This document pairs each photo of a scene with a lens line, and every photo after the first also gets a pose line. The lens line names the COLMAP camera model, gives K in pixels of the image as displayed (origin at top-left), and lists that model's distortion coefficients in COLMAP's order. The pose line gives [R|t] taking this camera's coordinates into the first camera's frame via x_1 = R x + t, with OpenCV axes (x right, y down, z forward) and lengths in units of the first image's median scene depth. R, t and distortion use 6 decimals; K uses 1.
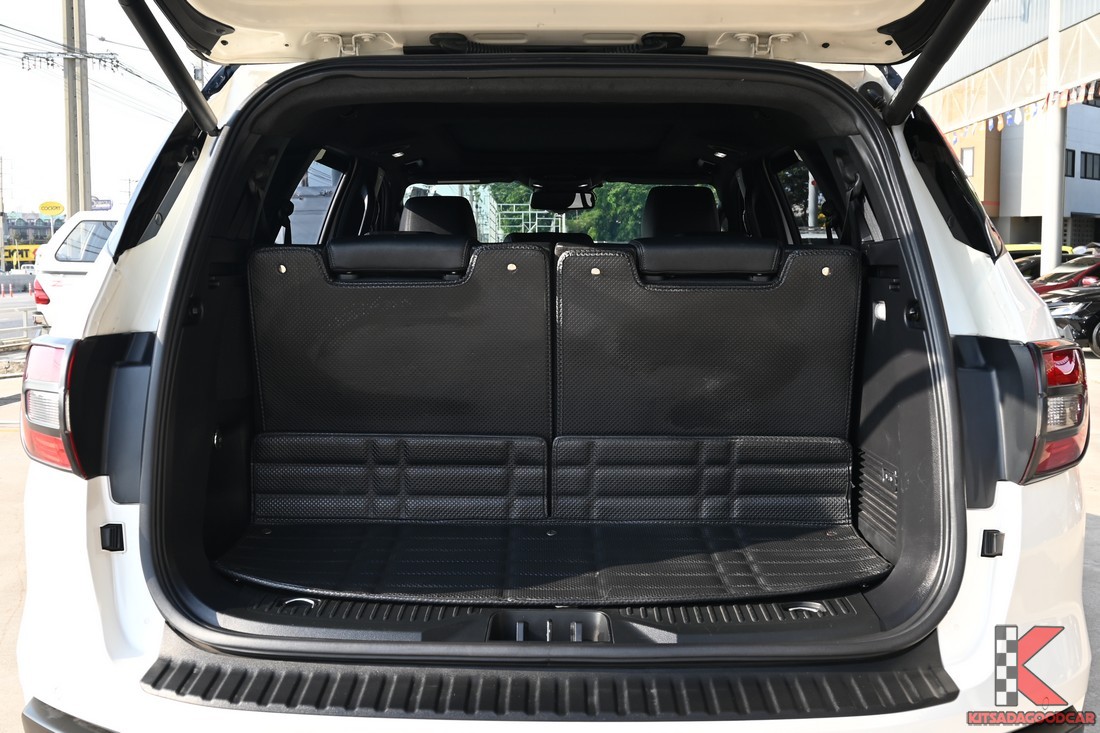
lens RADIAL K [[1139.8, 0, 550.8], [0, 1139.8, 366.6], [0, 0, 1]] dist [-0.056955, 0.000000]
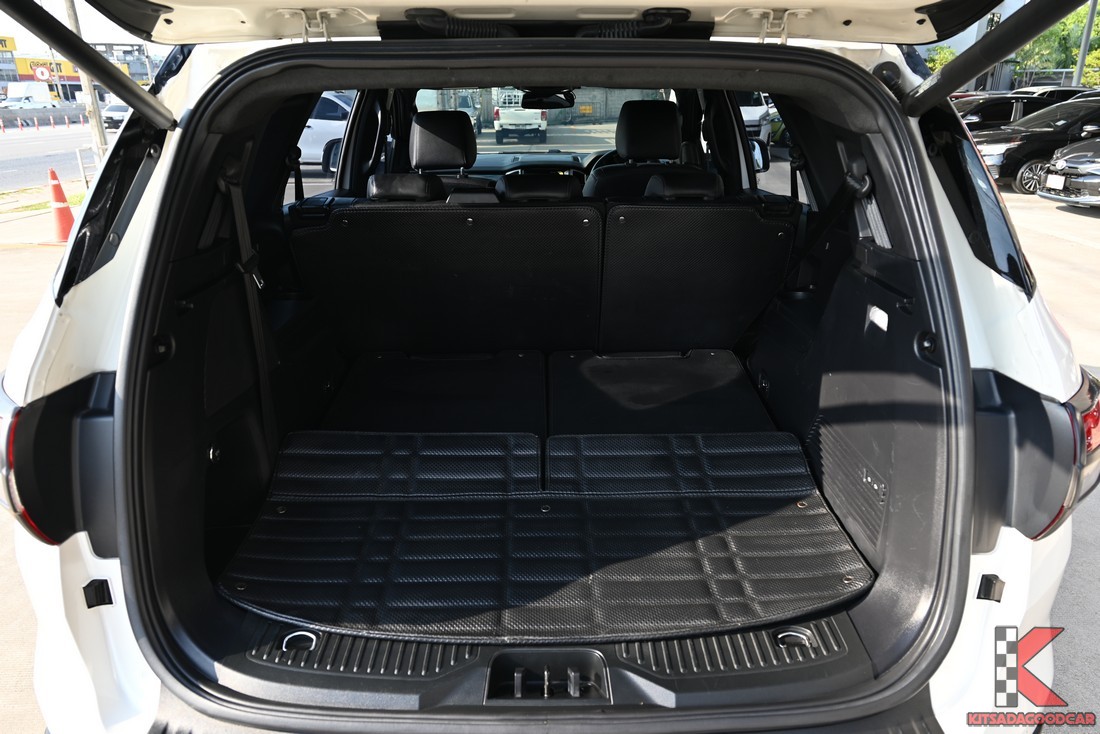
lens RADIAL K [[741.6, 0, 554.8], [0, 741.6, 366.8], [0, 0, 1]] dist [-0.014391, 0.000617]
pose [[0.999714, -0.010597, 0.021427, -0.004944], [0.004641, 0.965356, 0.260897, -0.181987], [-0.023449, -0.260723, 0.965129, 0.385260]]
